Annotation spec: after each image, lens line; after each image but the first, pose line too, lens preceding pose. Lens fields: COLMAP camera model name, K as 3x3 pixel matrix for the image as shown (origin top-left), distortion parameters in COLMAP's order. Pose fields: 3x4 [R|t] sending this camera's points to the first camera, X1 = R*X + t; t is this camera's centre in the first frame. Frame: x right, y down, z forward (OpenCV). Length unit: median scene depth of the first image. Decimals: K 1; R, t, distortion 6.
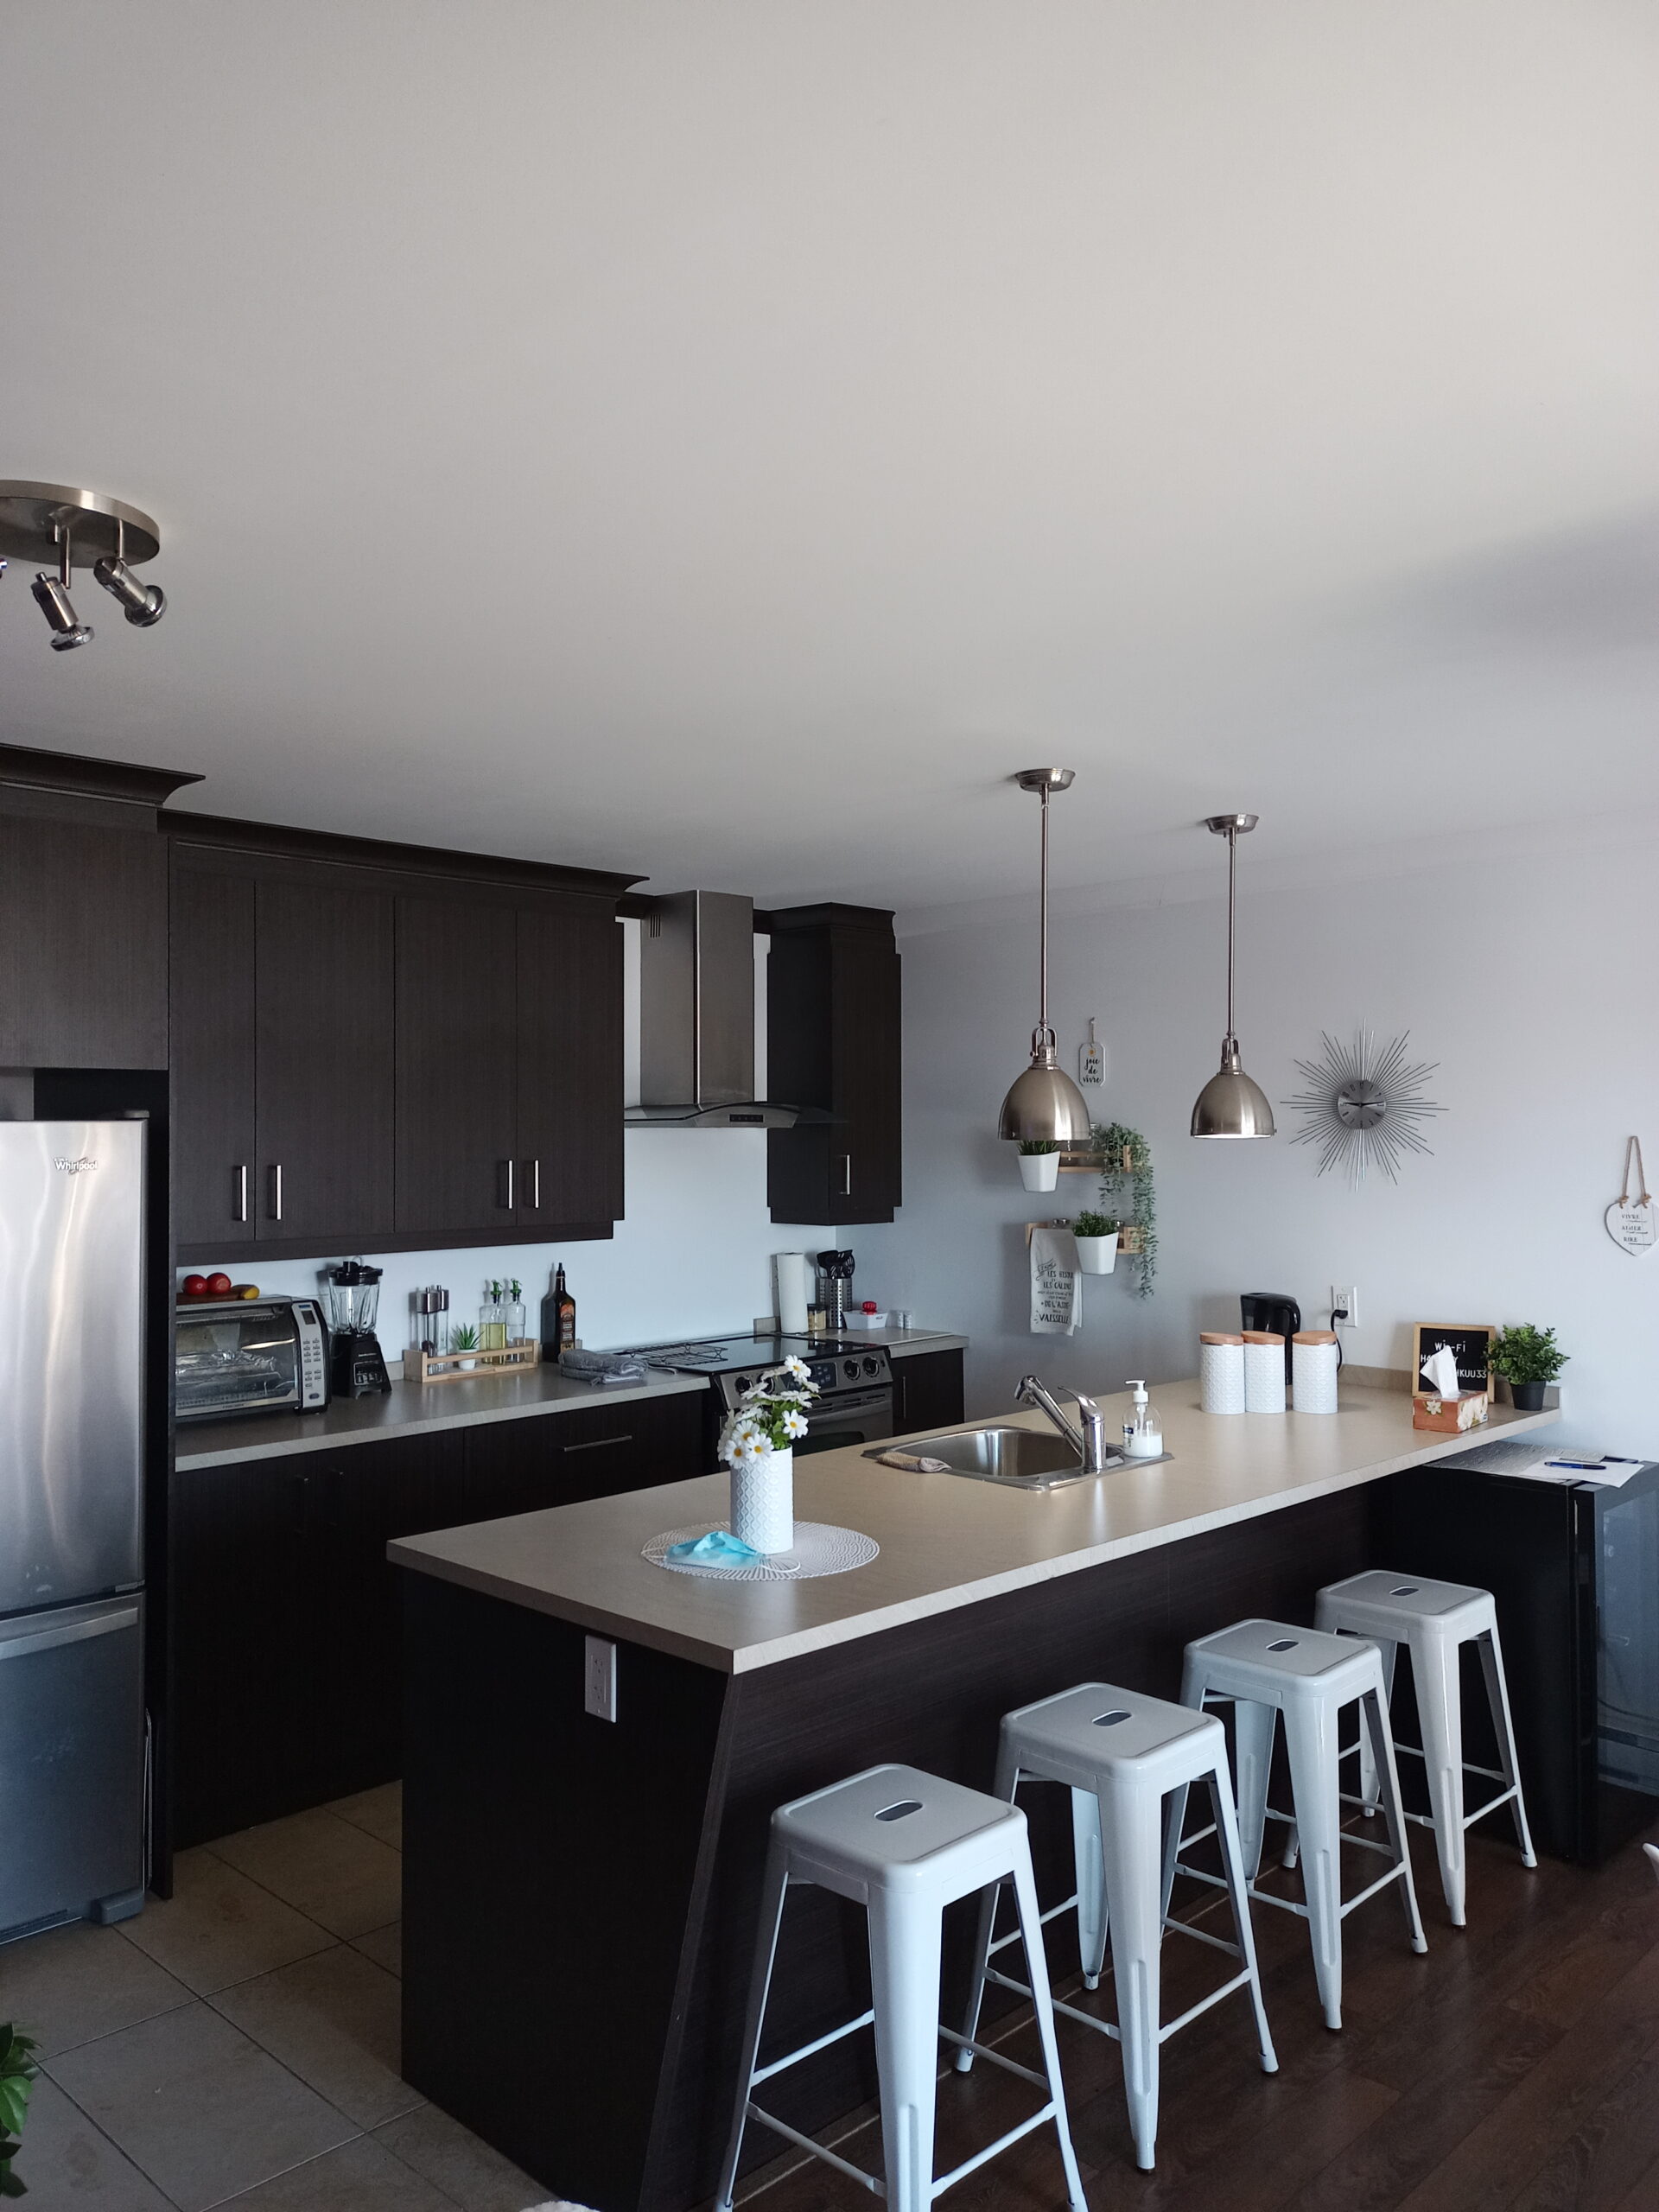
lens RADIAL K [[1625.6, 0, 803.8], [0, 1625.6, 1108.6], [0, 0, 1]] dist [0.093215, -0.117672]
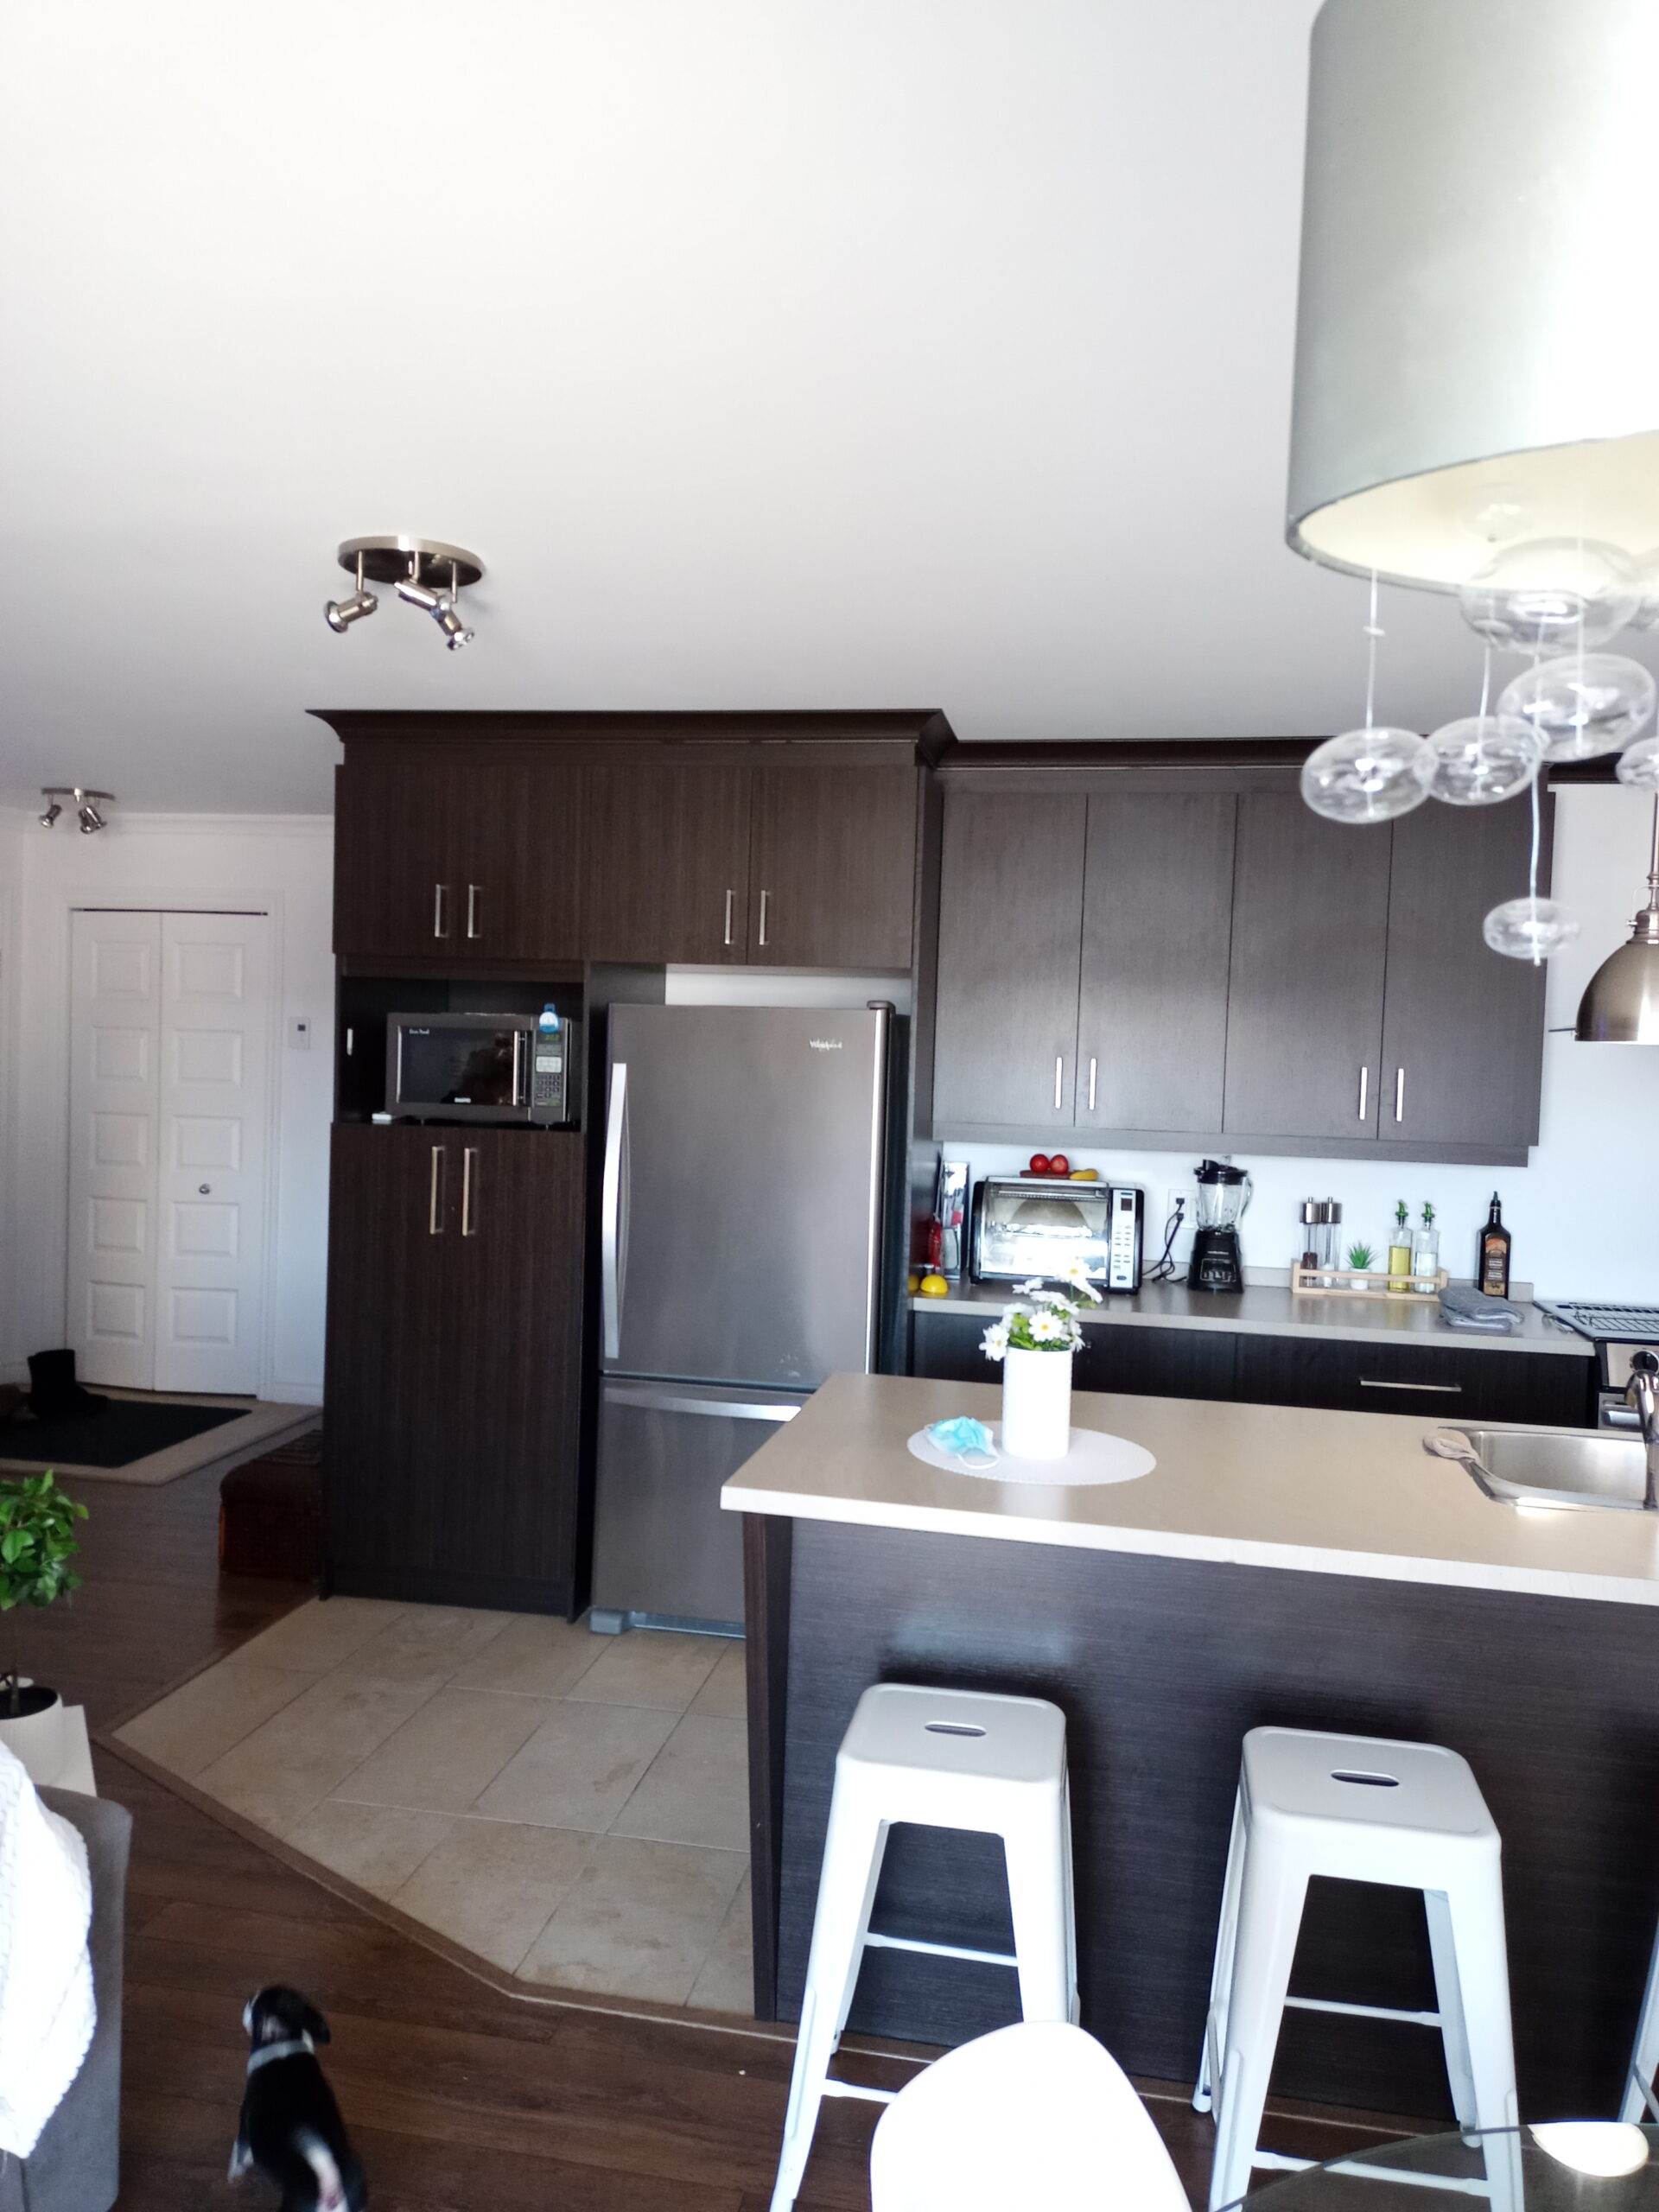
lens RADIAL K [[1625.6, 0, 803.8], [0, 1625.6, 1108.6], [0, 0, 1]] dist [0.093215, -0.117672]
pose [[0.559827, 0.056119, -0.826707, 0.454285], [-0.022769, 0.998369, 0.052353, 0.015449], [0.828297, -0.010485, 0.560192, 0.241944]]
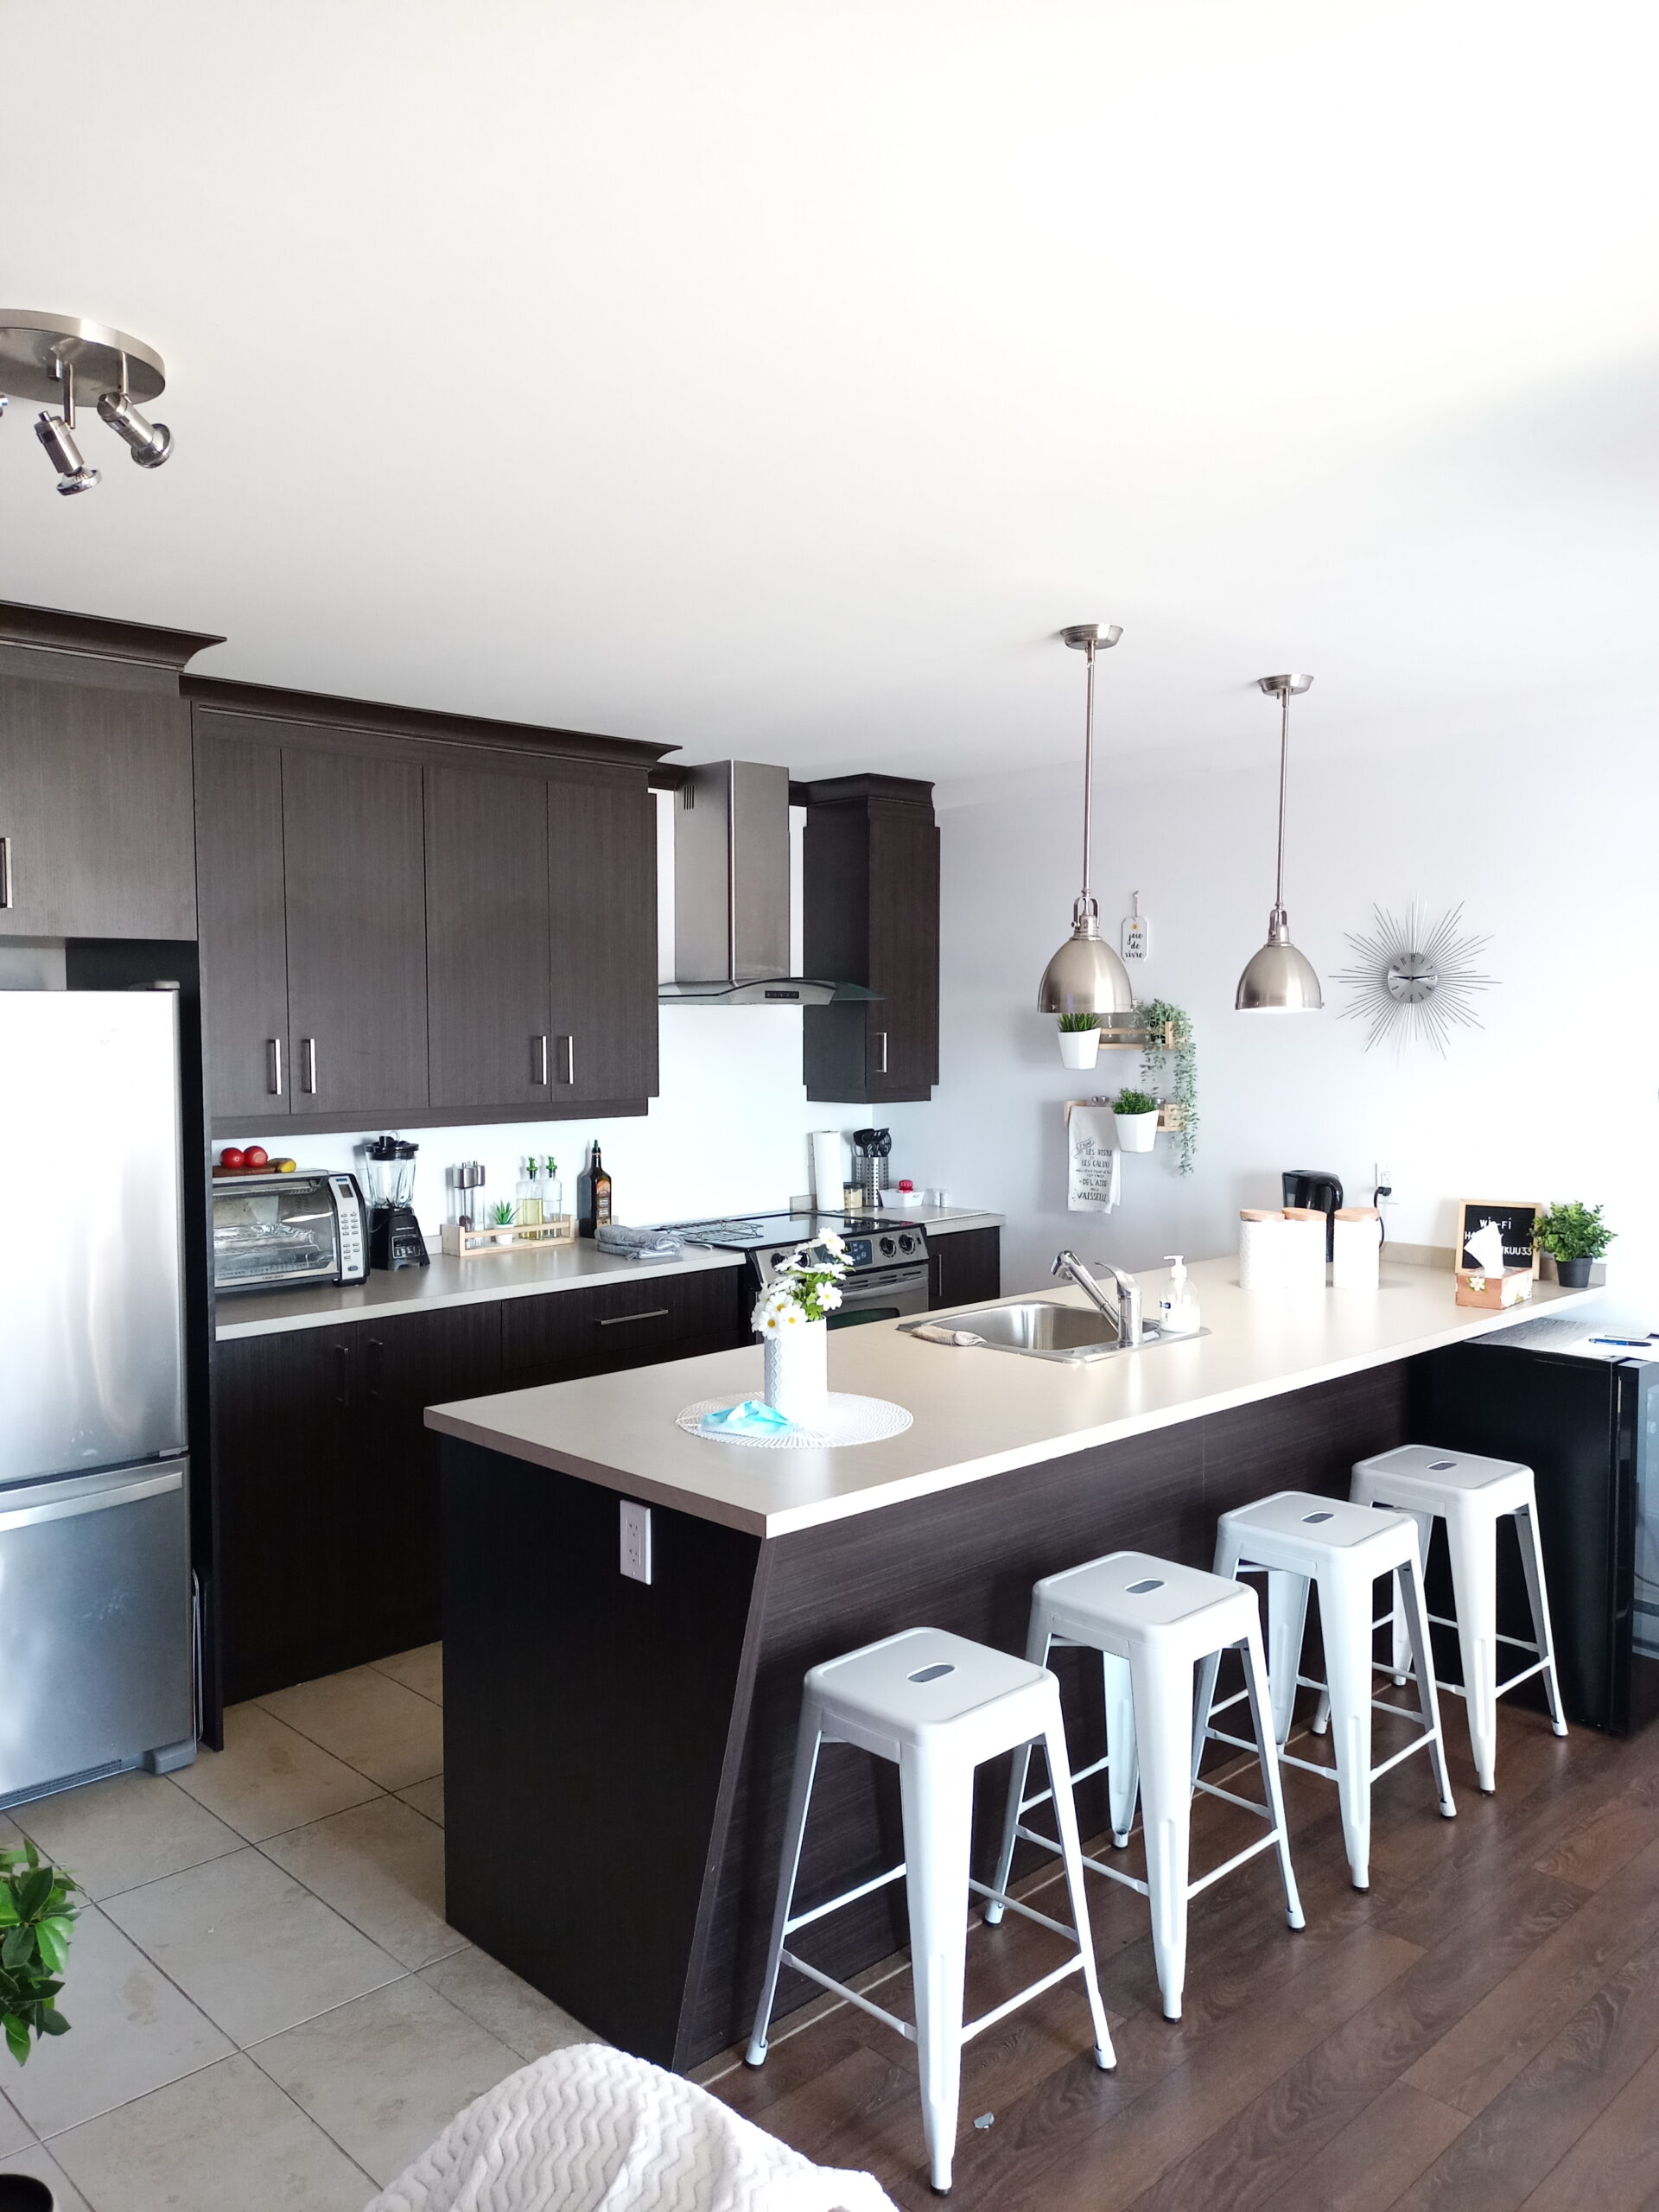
lens RADIAL K [[1625.0, 0, 802.7], [0, 1625.0, 1108.2], [0, 0, 1]] dist [0.106188, -0.160909]
pose [[0.999698, 0.001675, -0.024521, 0.002052], [0.000057, 0.997516, 0.070444, 0.006358], [0.024578, -0.070424, 0.997214, 0.011780]]
